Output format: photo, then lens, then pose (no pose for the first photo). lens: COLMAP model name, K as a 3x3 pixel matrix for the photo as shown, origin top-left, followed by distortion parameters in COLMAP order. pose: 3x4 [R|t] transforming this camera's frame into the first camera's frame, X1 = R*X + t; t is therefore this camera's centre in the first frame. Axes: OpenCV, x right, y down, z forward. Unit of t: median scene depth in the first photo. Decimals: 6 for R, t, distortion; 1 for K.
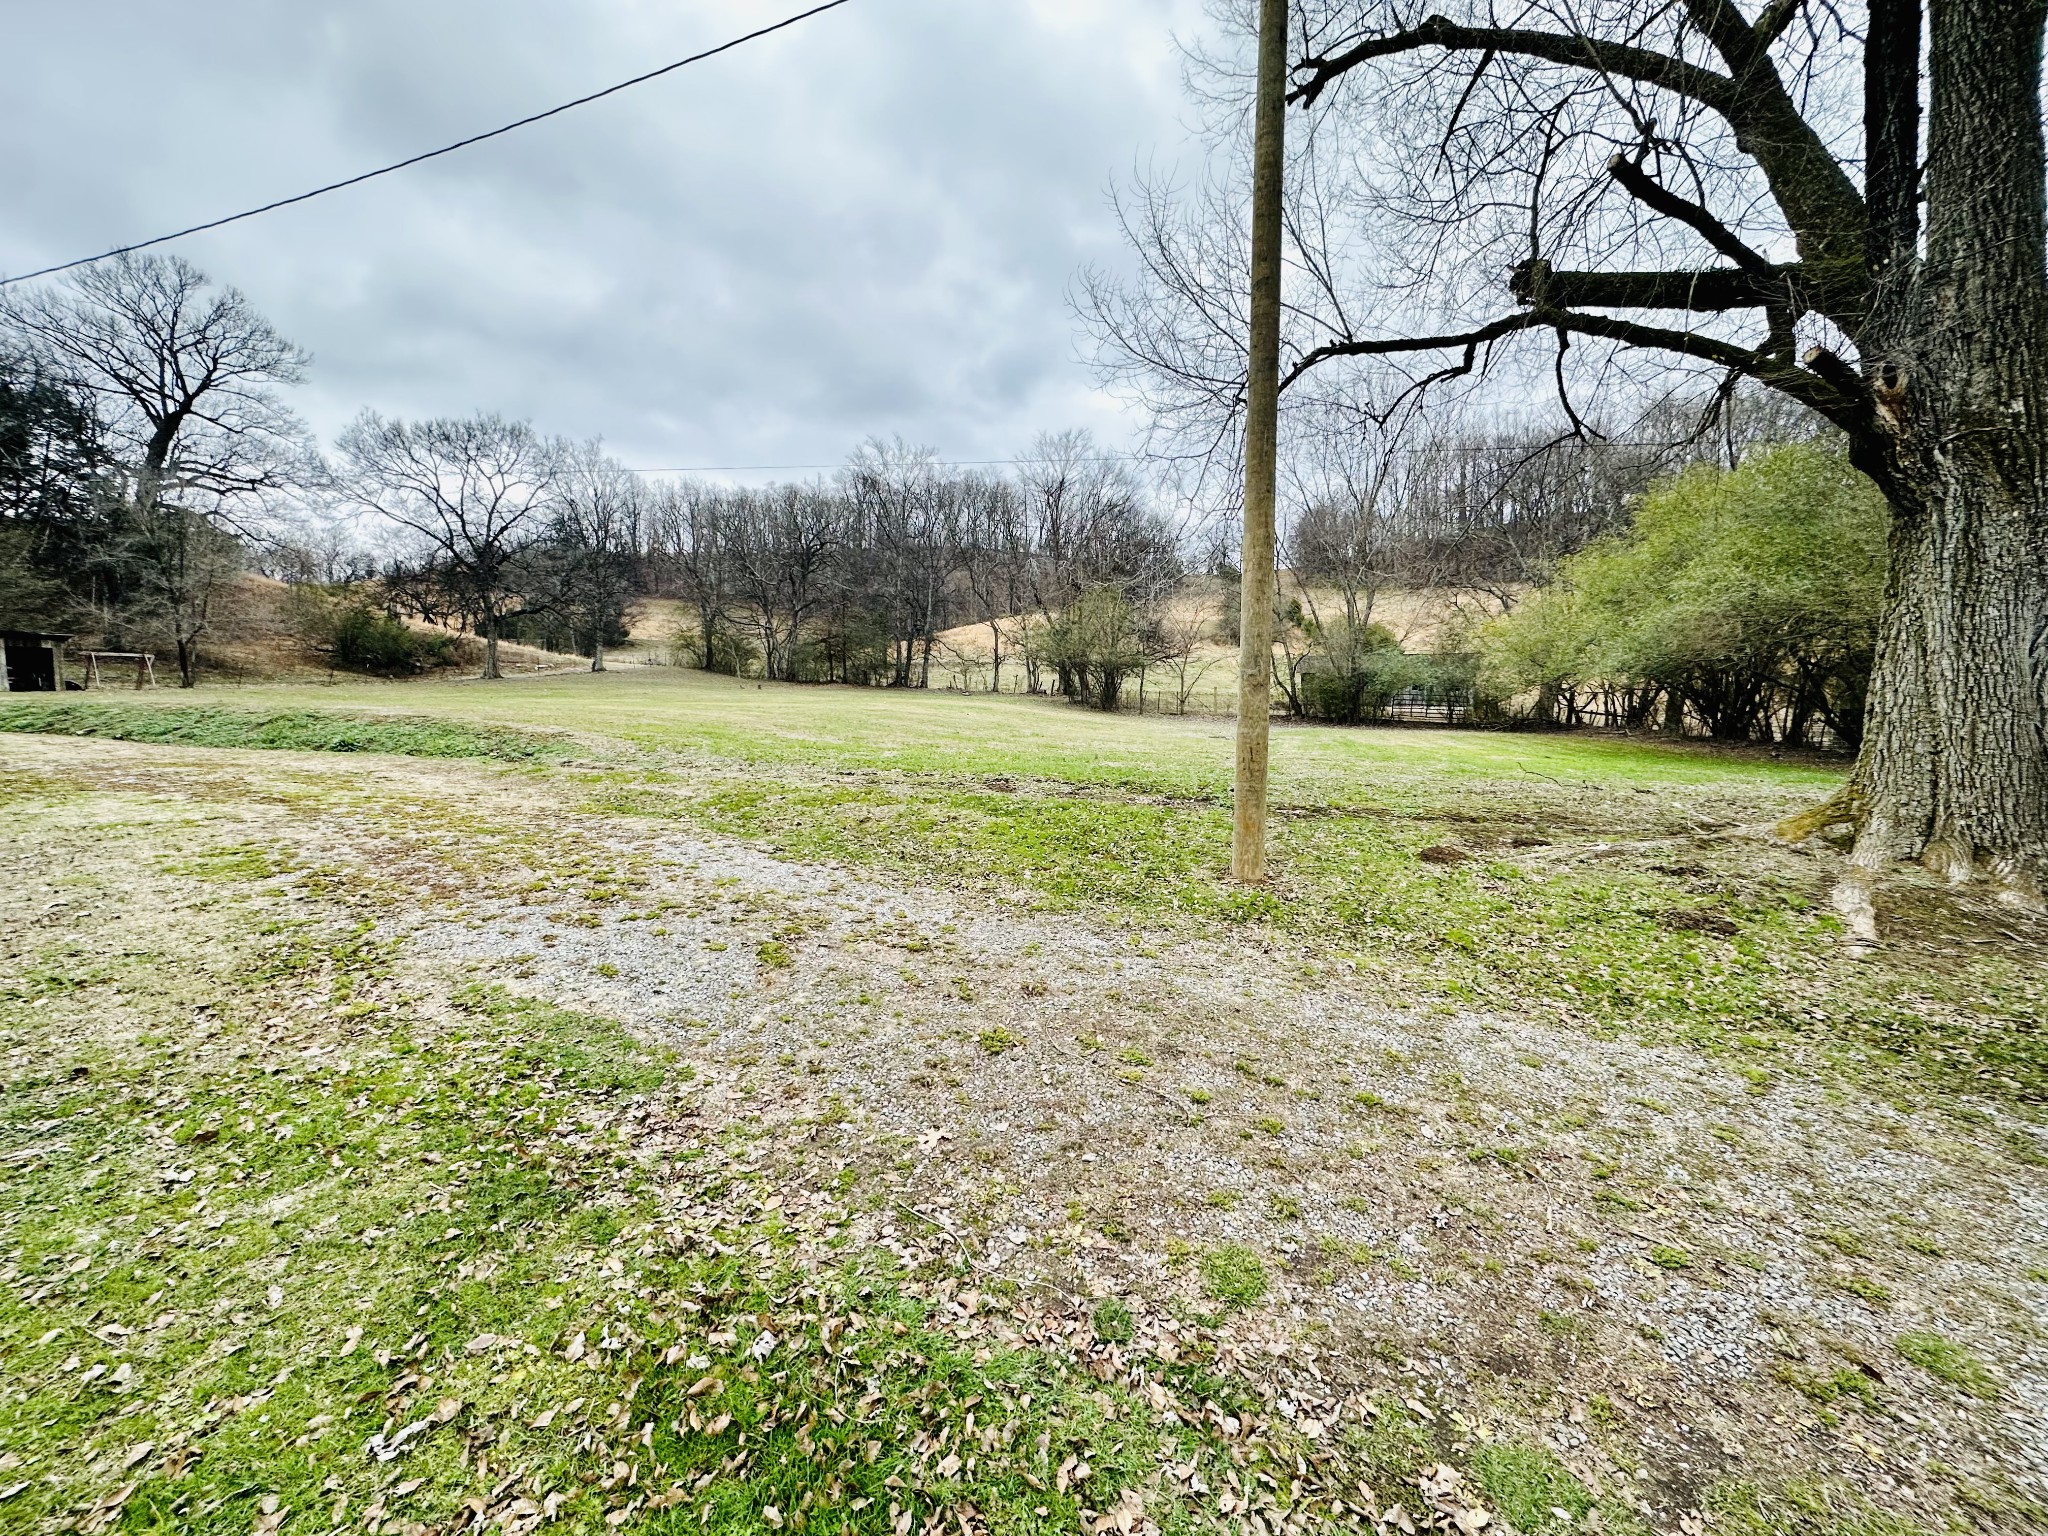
lens RADIAL K [[815.2, 0, 1024.0], [0, 815.2, 768.0], [0, 0, 1]] dist [-0.001035, 0.000253]
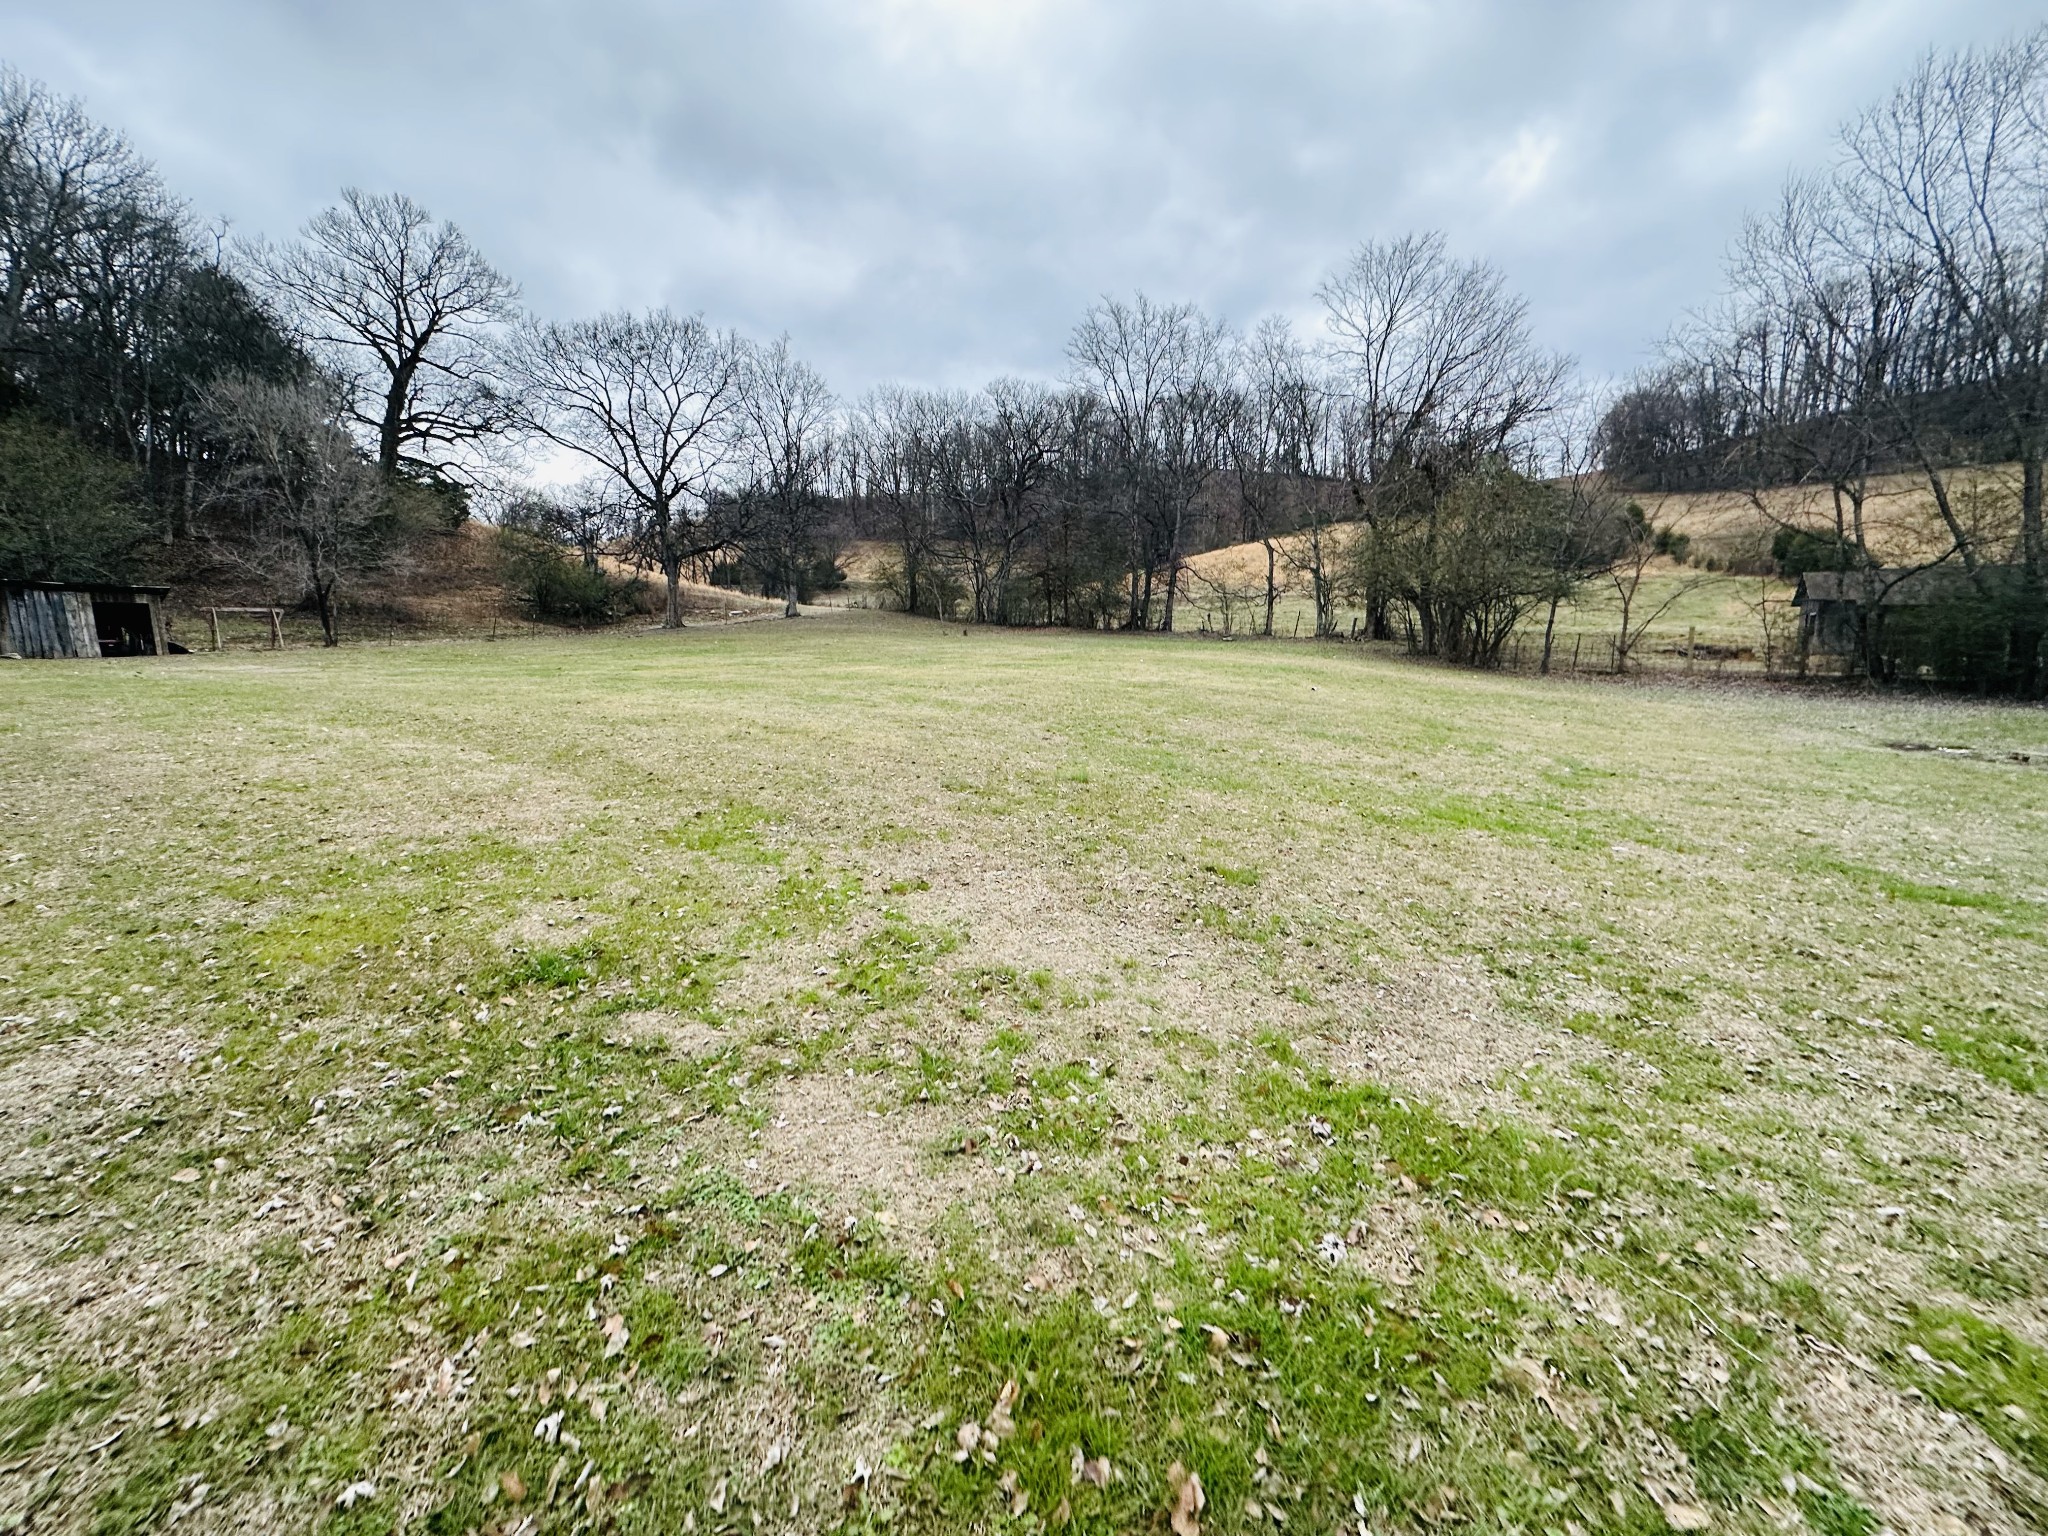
lens RADIAL K [[815.2, 0, 1024.0], [0, 815.2, 768.0], [0, 0, 1]] dist [-0.001035, 0.000253]
pose [[0.968484, 0.027477, -0.247557, -0.057709], [-0.008888, 0.997076, 0.075897, -0.025209], [0.248918, -0.071305, 0.965896, 0.202775]]
